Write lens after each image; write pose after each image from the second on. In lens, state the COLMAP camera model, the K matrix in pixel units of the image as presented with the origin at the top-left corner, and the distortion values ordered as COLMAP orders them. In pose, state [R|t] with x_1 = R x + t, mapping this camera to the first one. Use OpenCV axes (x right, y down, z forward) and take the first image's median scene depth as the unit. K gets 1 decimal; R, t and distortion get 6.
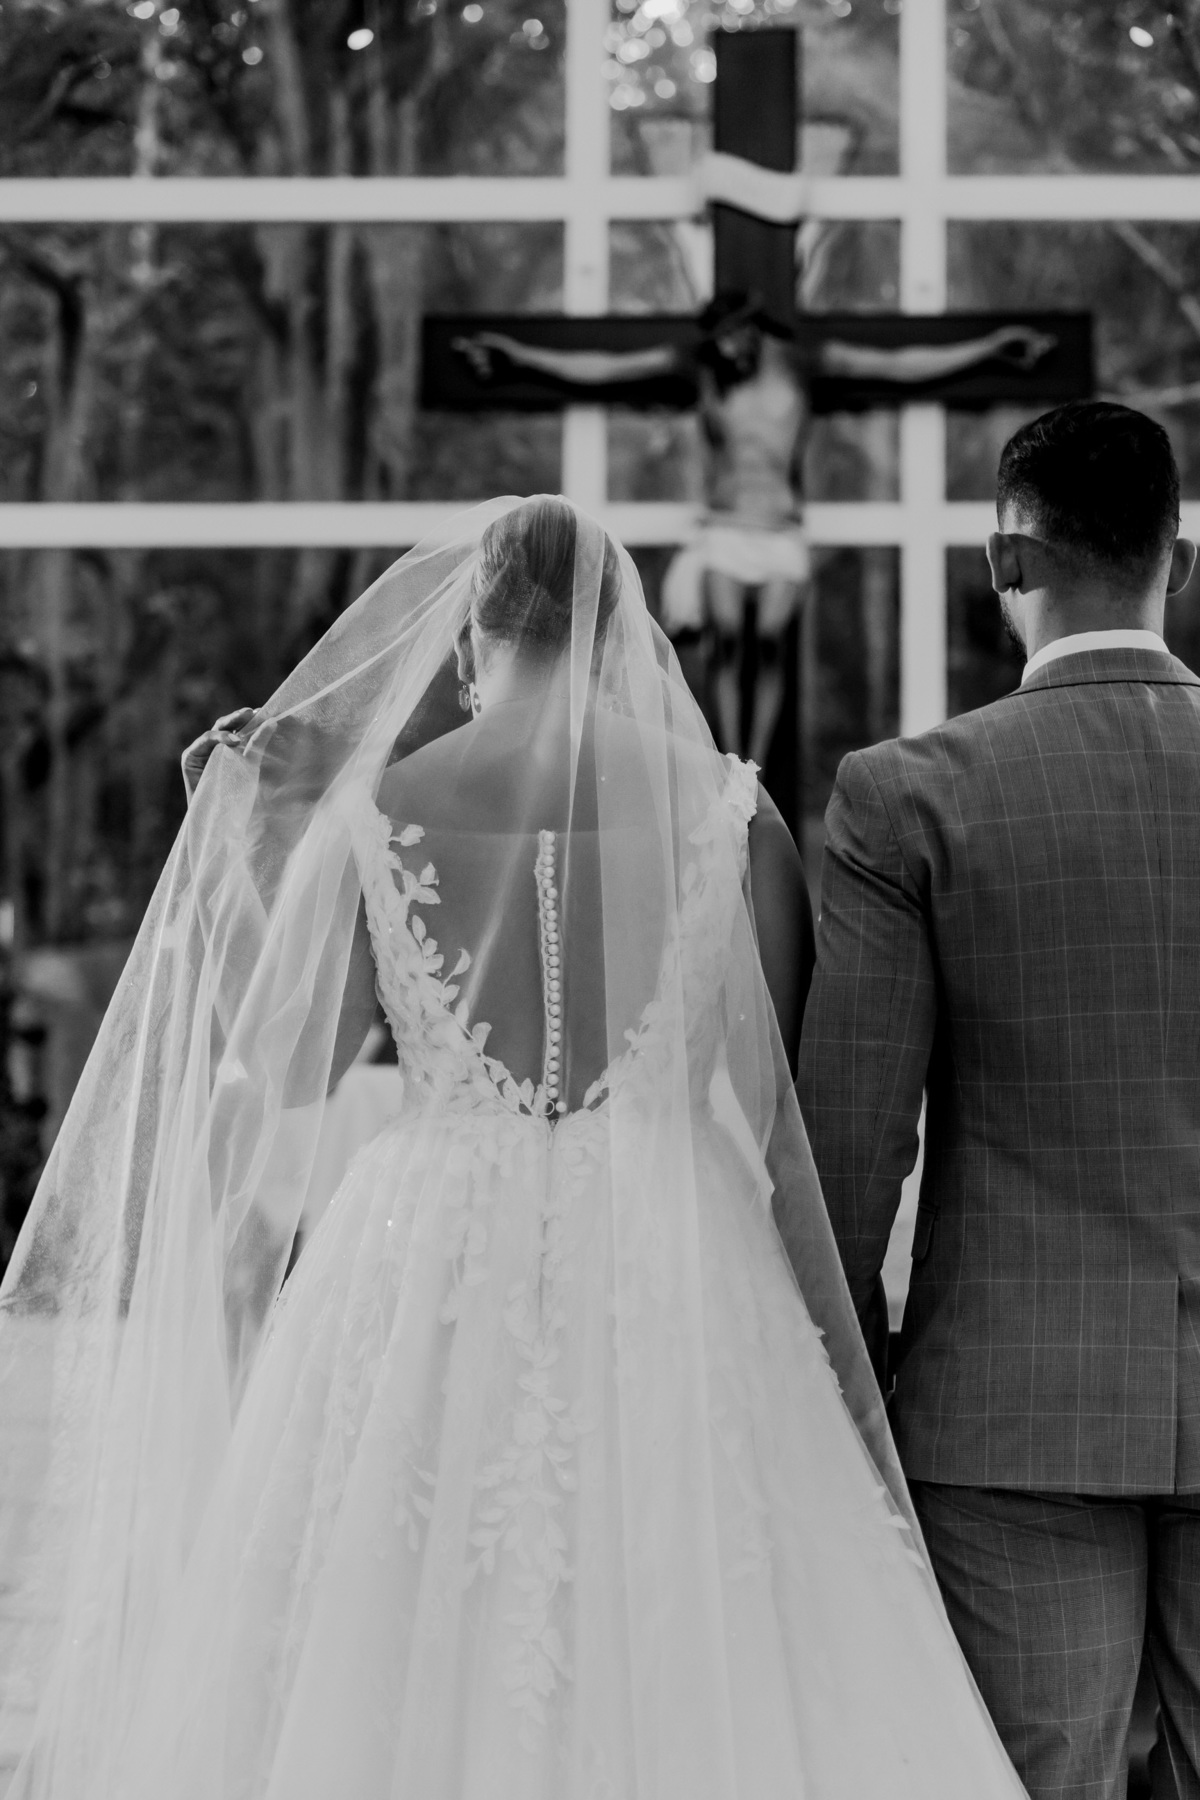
lens RADIAL K [[3531.3, 0, 600.0], [0, 3531.3, 900.0], [0, 0, 1]] dist [0.115537, 0.085930]
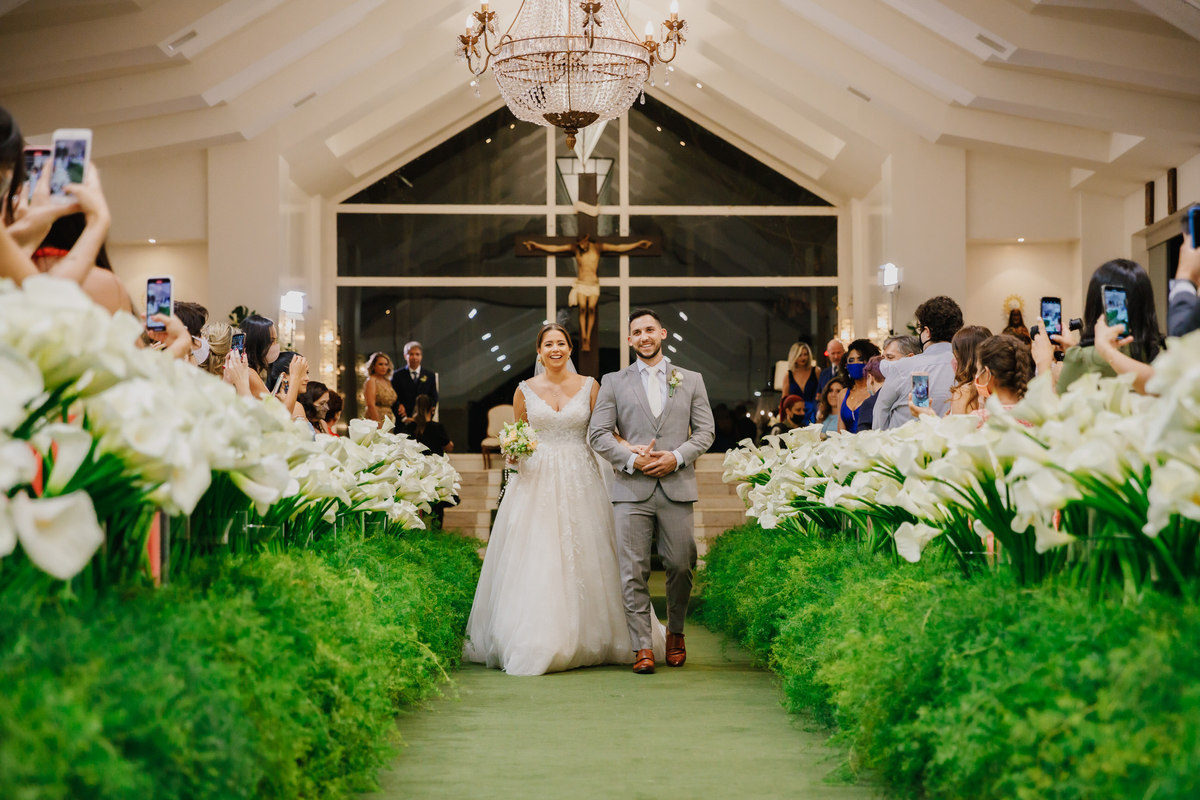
lens RADIAL K [[2354.2, 0, 600.0], [0, 2354.2, 400.0], [0, 0, 1]] dist [0.115537, 0.085930]
pose [[0.998862, -0.002488, 0.047621, -0.086226], [0.000126, 0.998772, 0.049536, -0.103727], [-0.047685, -0.049473, 0.997636, -2.047831]]
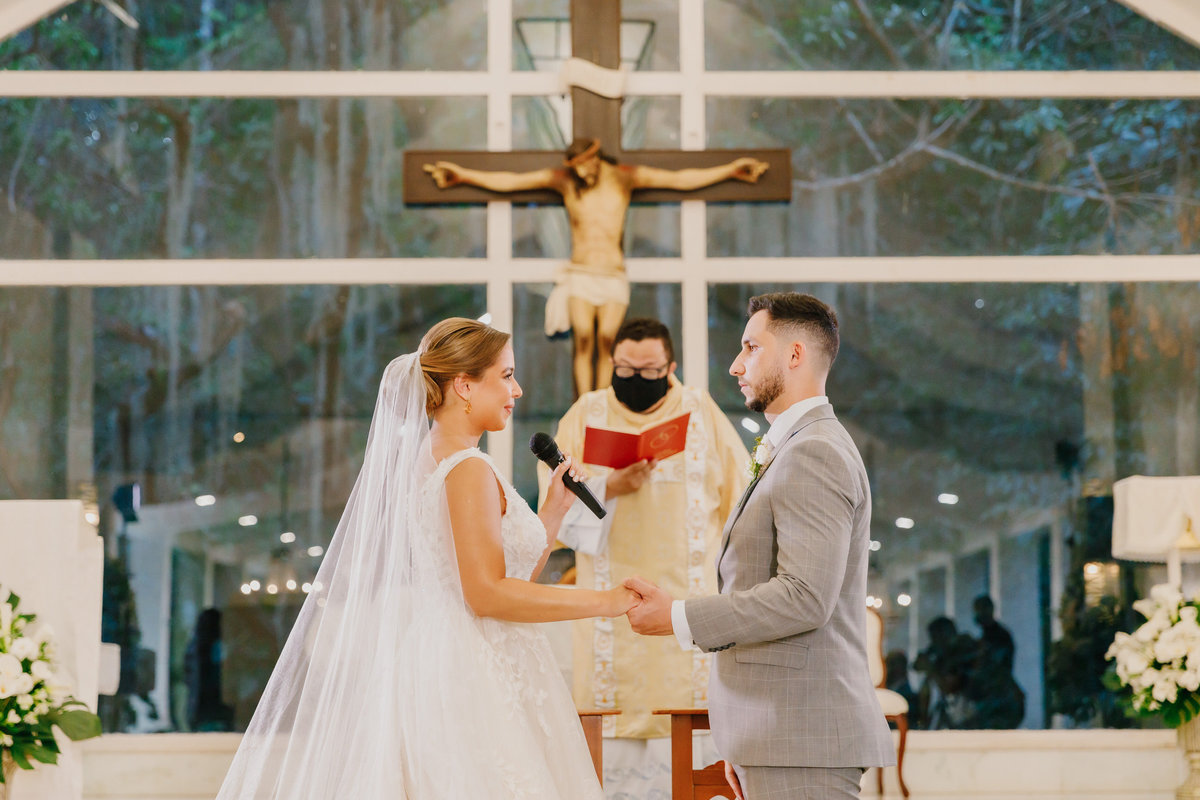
lens RADIAL K [[2332.0, 0, 565.0], [0, 2332.0, 399.3], [0, 0, 1]] dist [-0.004915, 0.005627]
pose [[0.999294, -0.001685, 0.037525, -0.014830], [0.002876, 0.999493, -0.031721, -0.007087], [-0.037452, 0.031807, 0.998792, -0.135069]]
